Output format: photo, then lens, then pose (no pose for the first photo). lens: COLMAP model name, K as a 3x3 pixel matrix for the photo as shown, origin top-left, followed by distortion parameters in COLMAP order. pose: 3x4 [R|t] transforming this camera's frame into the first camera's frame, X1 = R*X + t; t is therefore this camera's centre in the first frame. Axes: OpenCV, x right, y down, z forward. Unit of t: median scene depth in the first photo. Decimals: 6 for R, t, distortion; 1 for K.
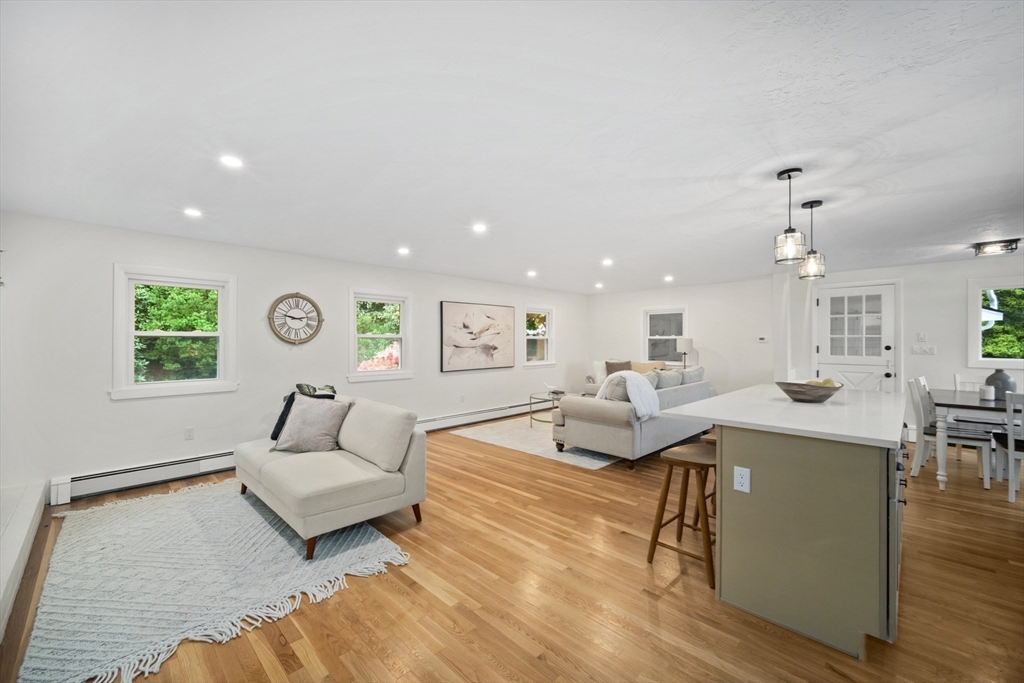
lens RADIAL K [[411.8, 0, 509.3], [0, 411.8, 338.3], [0, 0, 1]] dist [-0.000828, 0.000098]
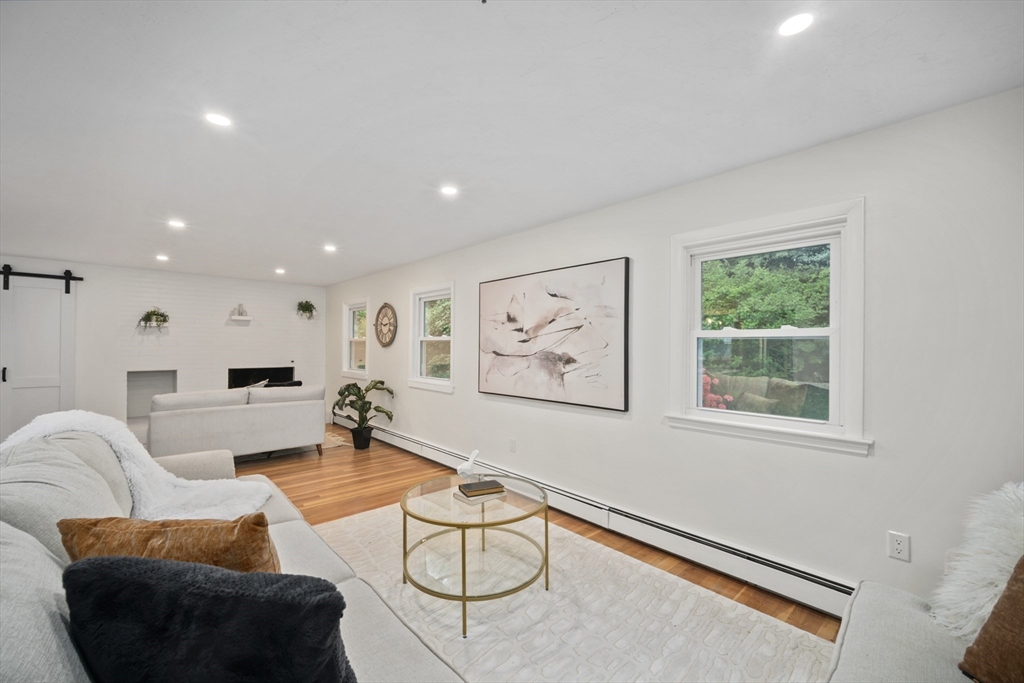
lens RADIAL K [[411.8, 0, 508.8], [0, 411.8, 346.9], [0, 0, 1]] dist [-0.000828, 0.000098]
pose [[-0.063189, 0.001189, -0.998001, 0.449685], [-0.000954, 0.999999, 0.001252, 0.008851], [0.998001, 0.001032, -0.063188, 1.011195]]
